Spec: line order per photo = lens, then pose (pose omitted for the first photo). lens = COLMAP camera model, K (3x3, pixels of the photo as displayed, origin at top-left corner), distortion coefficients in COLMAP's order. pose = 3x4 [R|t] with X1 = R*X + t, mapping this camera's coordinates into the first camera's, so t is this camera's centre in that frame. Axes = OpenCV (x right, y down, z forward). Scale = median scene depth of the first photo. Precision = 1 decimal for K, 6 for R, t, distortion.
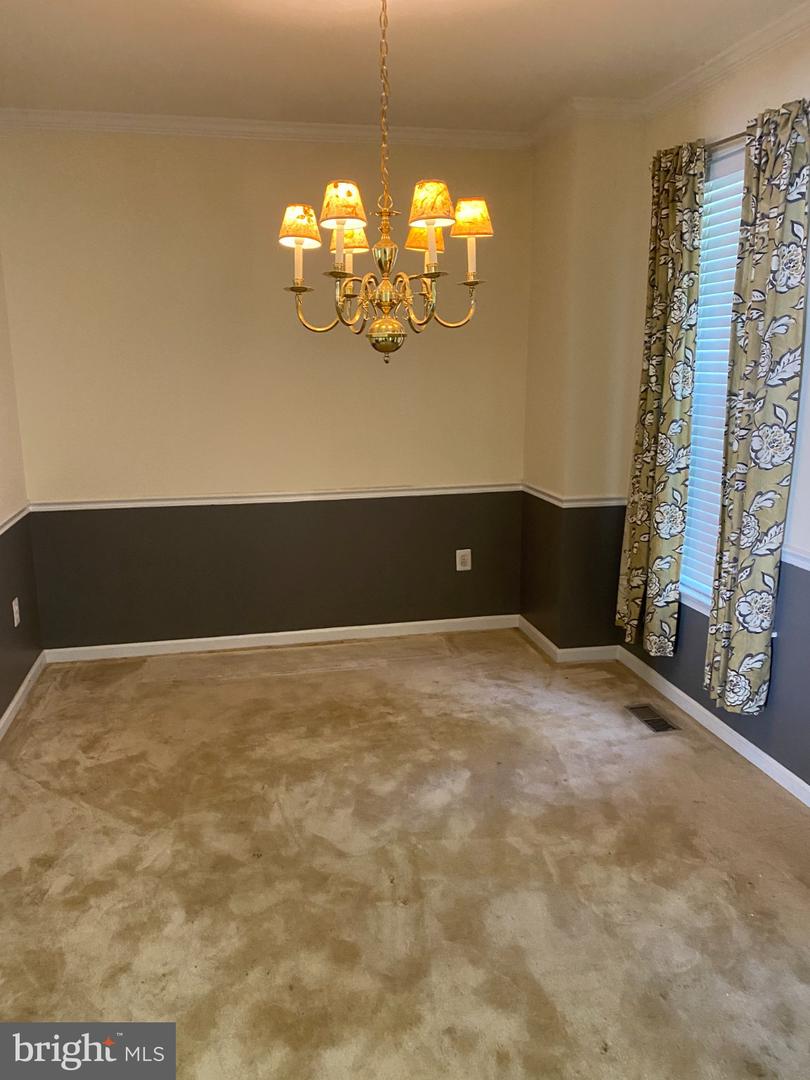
lens RADIAL K [[813.3, 0, 405.0], [0, 813.3, 540.0], [0, 0, 1]] dist [0.107355, -0.076019]
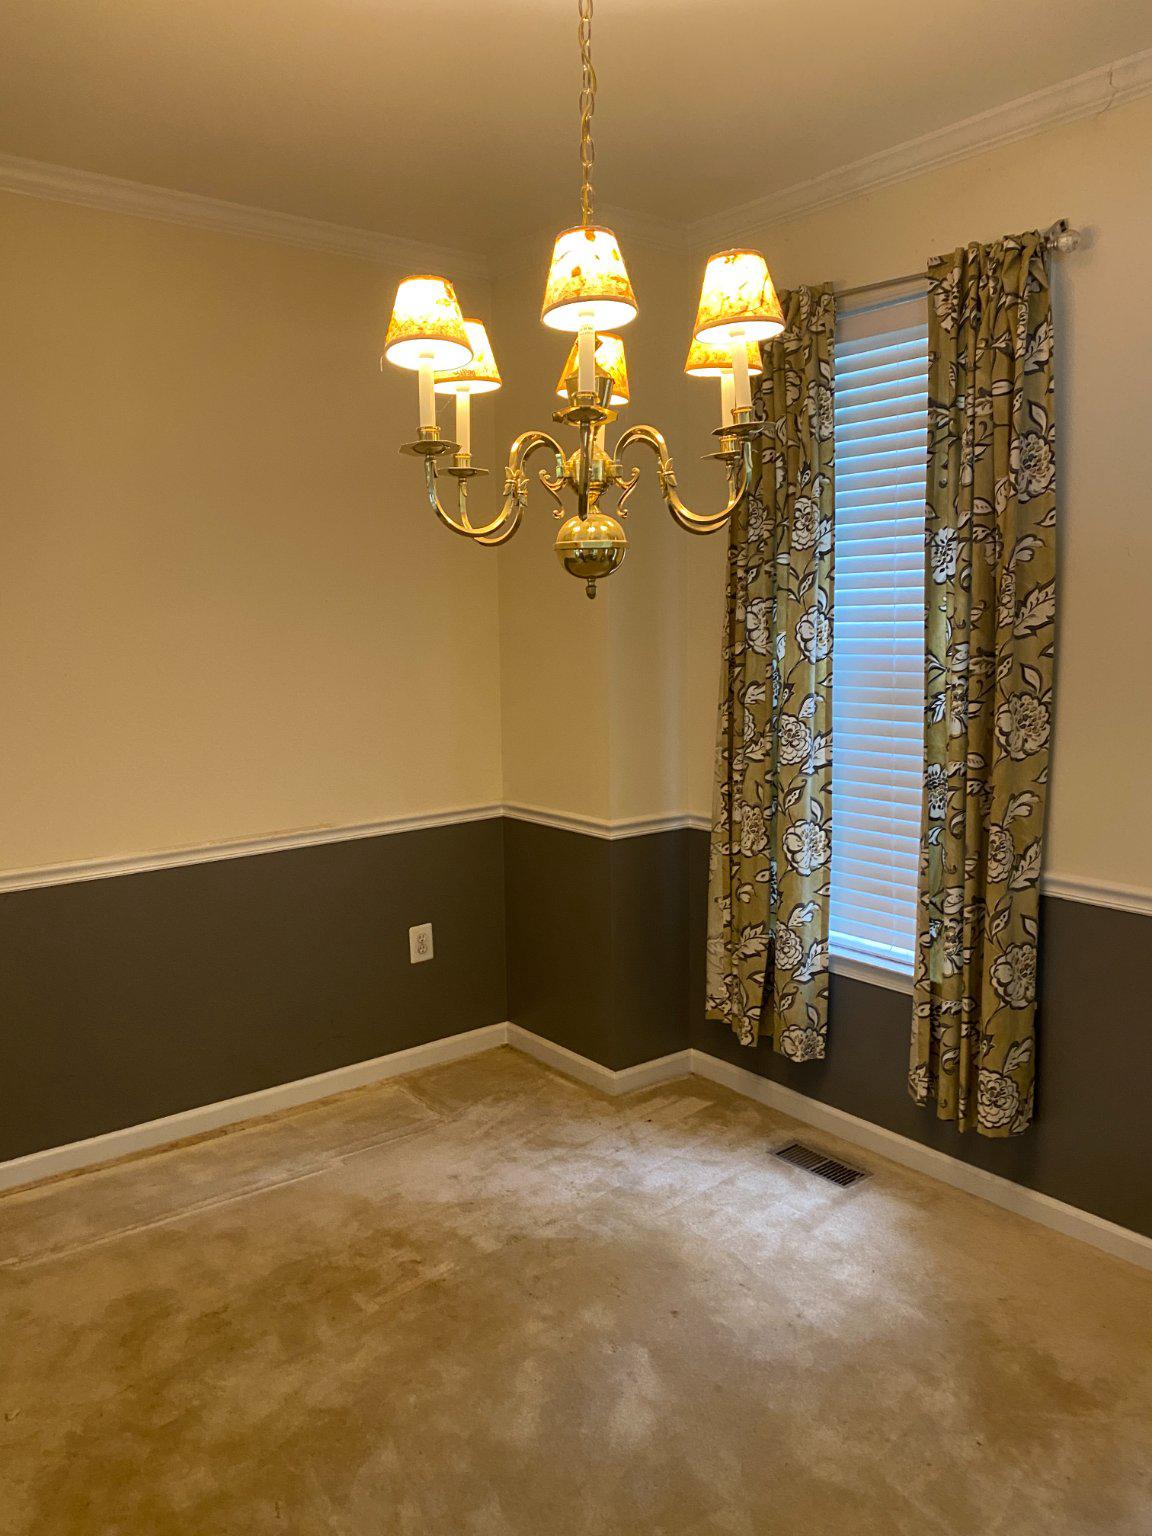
lens RADIAL K [[1176.4, 0, 576.0], [0, 1176.4, 768.0], [0, 0, 1]] dist [0.124870, -0.165922]
pose [[0.901505, -0.066711, 0.427596, -0.241845], [0.105703, 0.992064, -0.068080, -0.041875], [-0.419662, 0.106573, 0.901402, 0.231185]]
